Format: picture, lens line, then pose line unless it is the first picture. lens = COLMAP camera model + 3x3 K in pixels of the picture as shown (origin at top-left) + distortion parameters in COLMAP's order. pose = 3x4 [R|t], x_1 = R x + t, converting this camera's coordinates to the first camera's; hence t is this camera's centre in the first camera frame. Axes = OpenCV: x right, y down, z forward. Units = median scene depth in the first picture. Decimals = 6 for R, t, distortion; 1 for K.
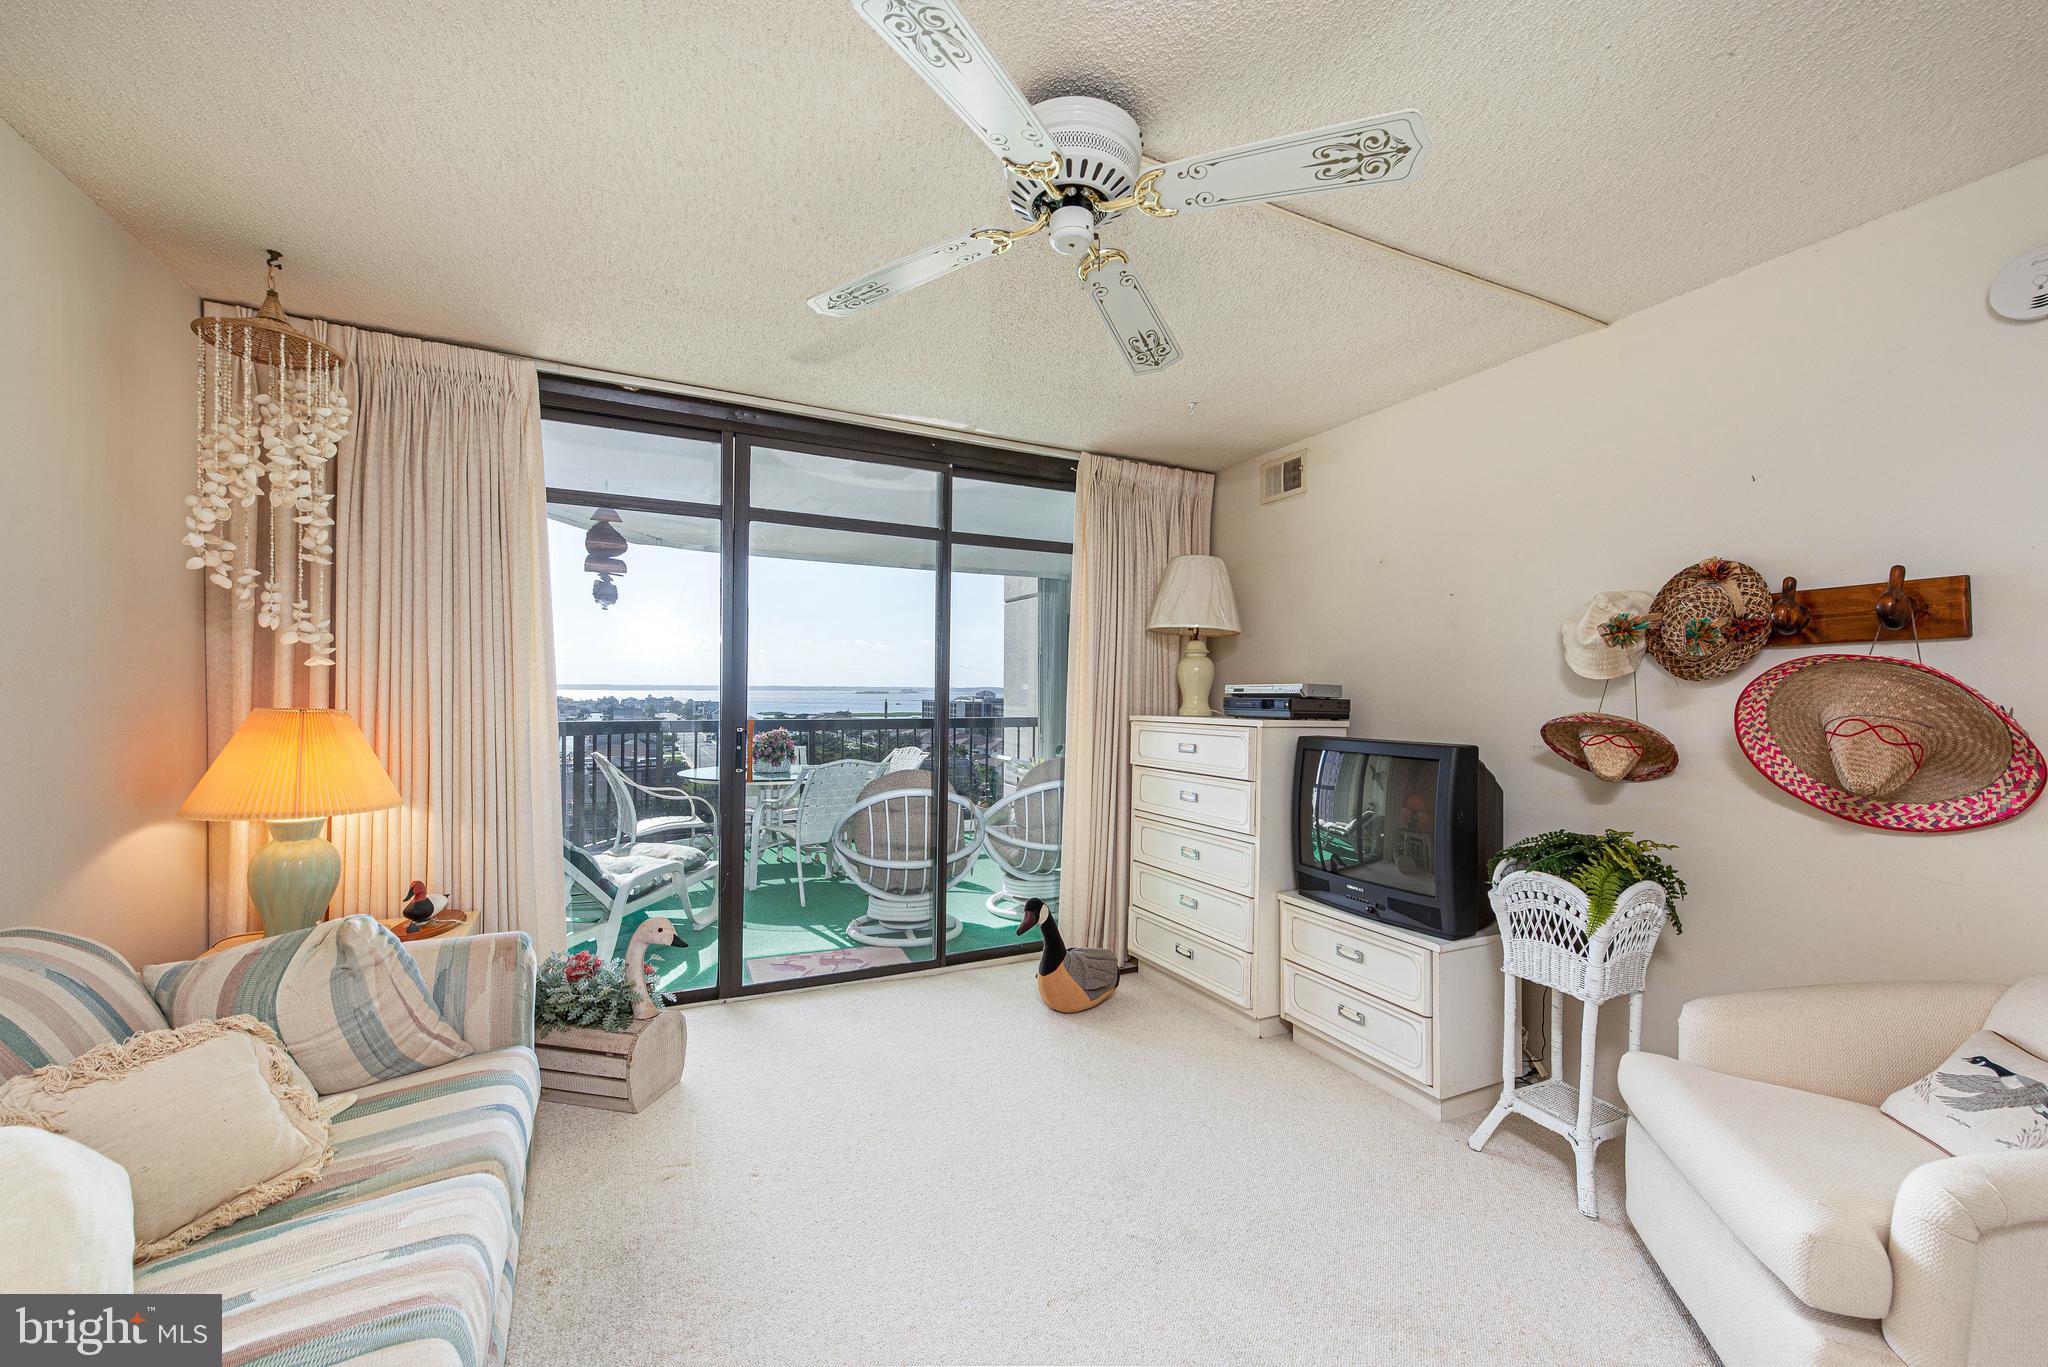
lens RADIAL K [[804.7, 0, 1030.0], [0, 804.7, 687.3], [0, 0, 1]] dist [0.008949, -0.001084]
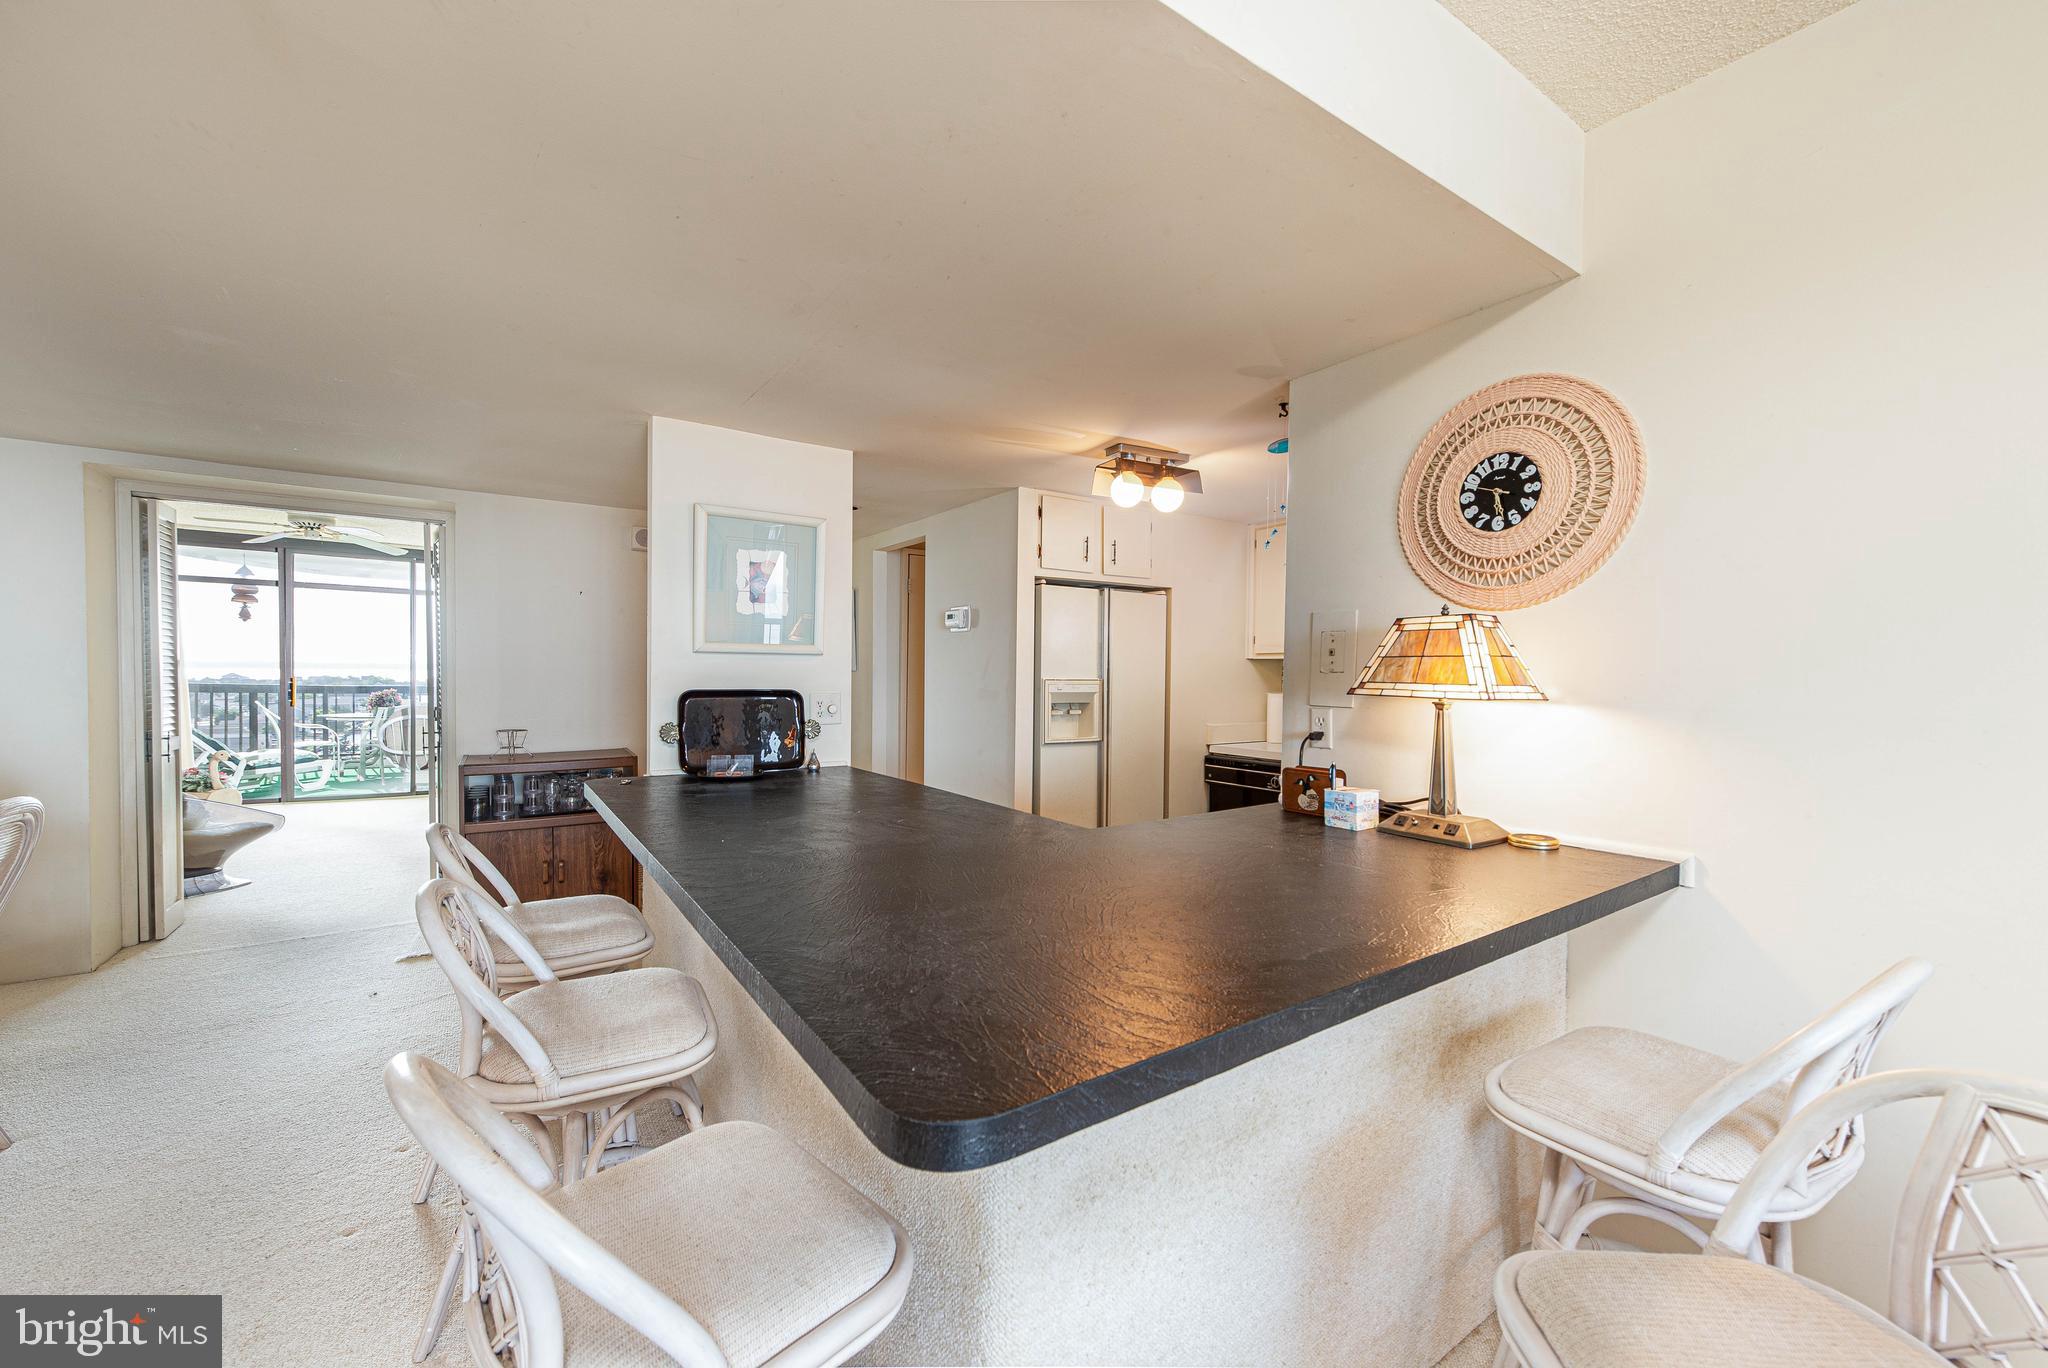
lens RADIAL K [[804.7, 0, 1024.4], [0, 804.7, 683.4], [0, 0, 1]] dist [0.008949, -0.001084]
pose [[0.990836, -0.000001, 0.135074, 1.786463], [-0.002989, 0.999755, 0.021934, -0.004646], [-0.135041, -0.022137, 0.990593, -1.981067]]
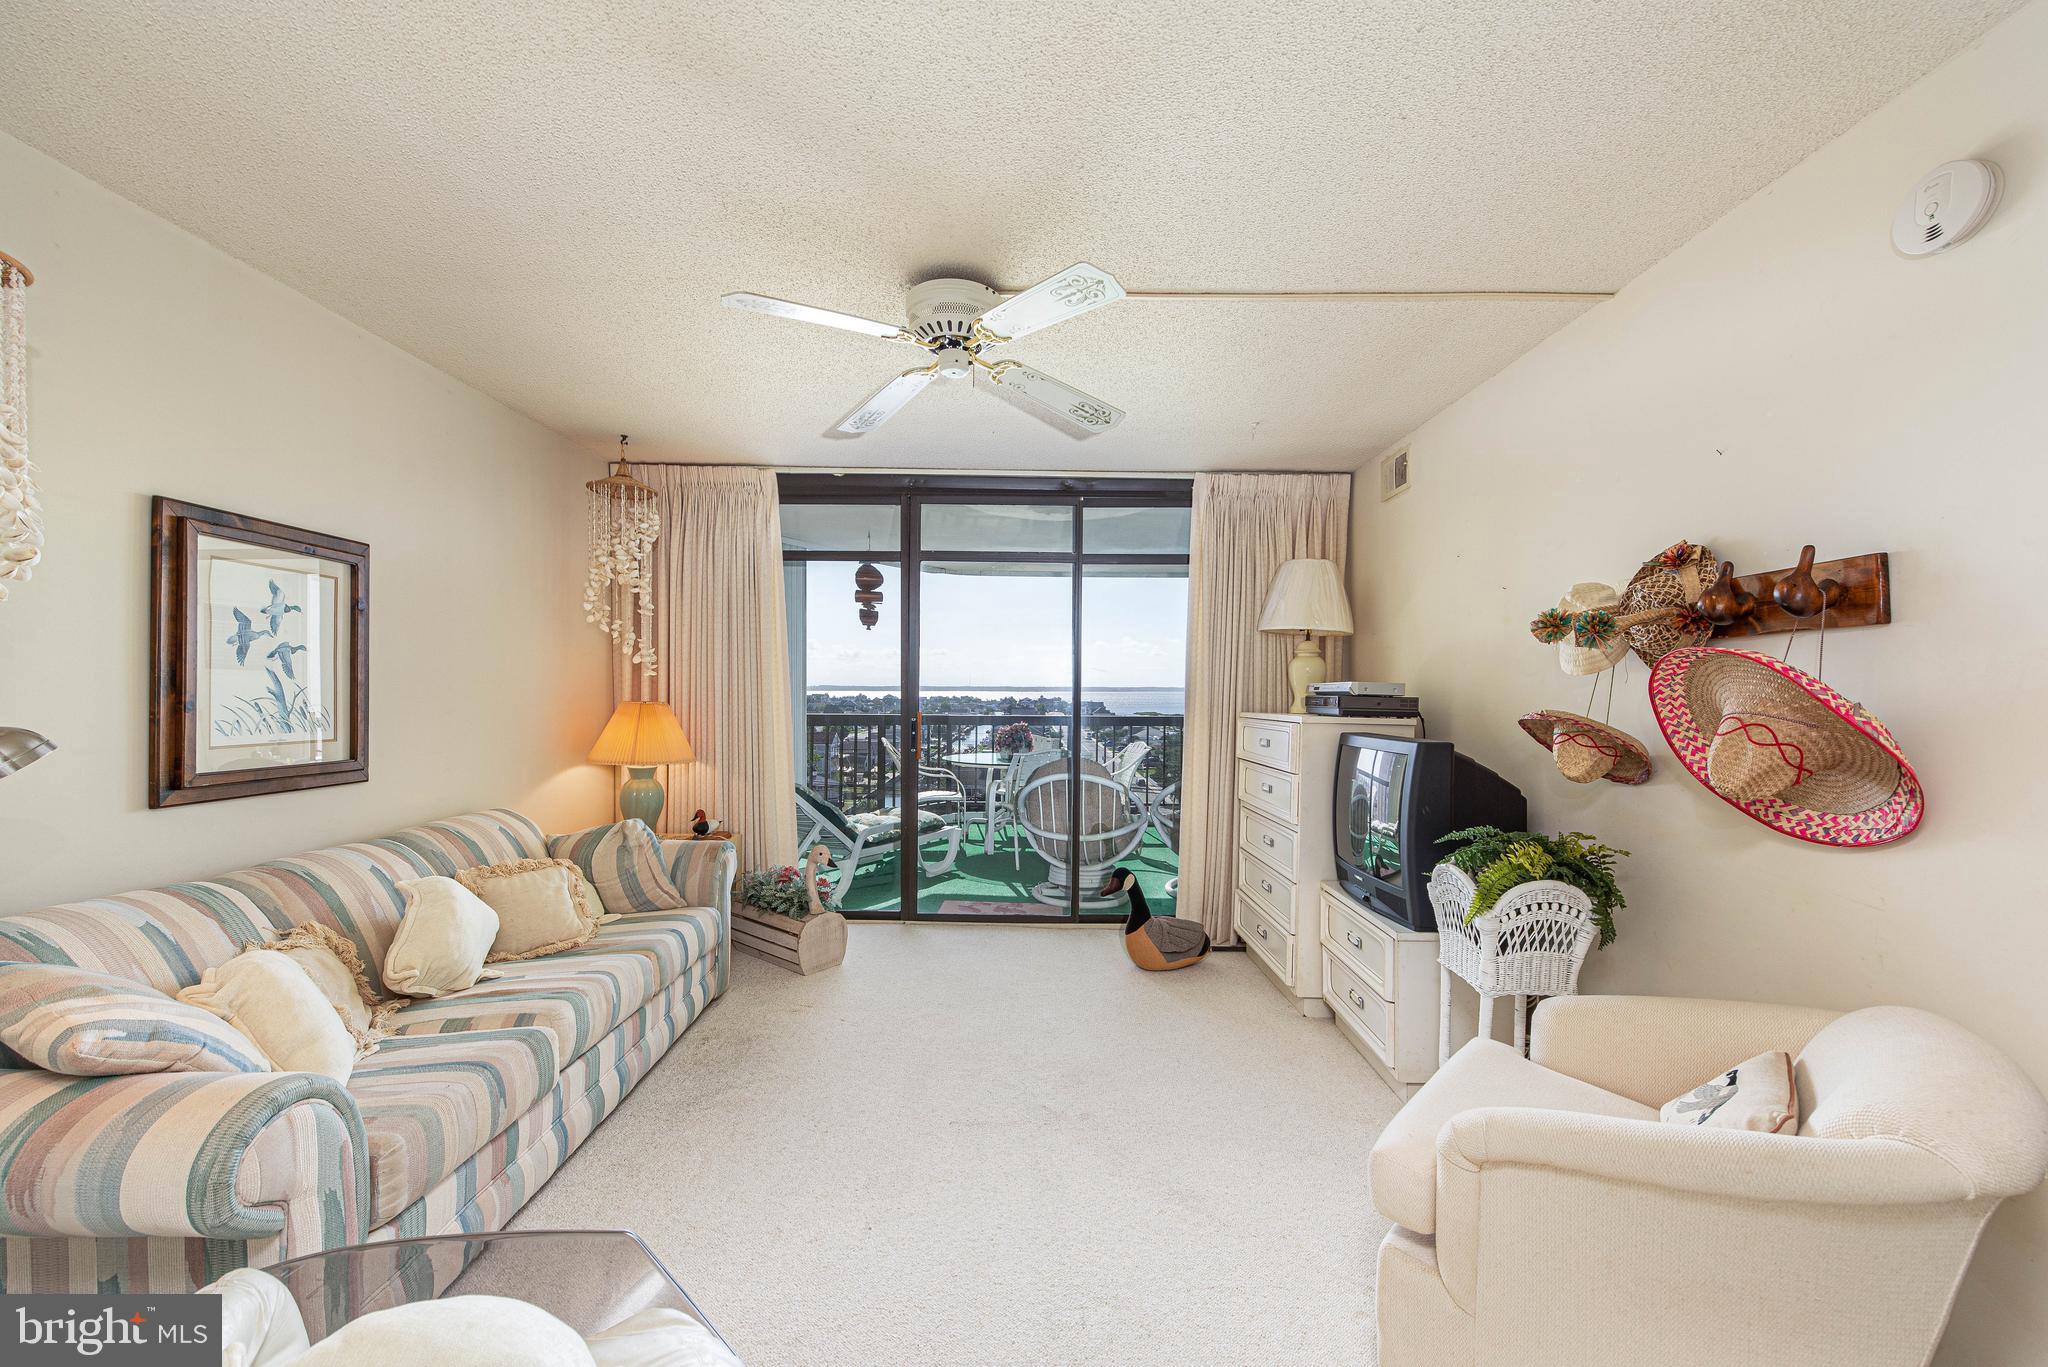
lens RADIAL K [[804.7, 0, 1025.0], [0, 804.7, 689.5], [0, 0, 1]] dist [0.008949, -0.001084]
pose [[0.895135, -0.002607, -0.445787, 0.512462], [0.003500, 0.999993, 0.001180, 0.002834], [0.445781, -0.002617, 0.895138, -0.133498]]
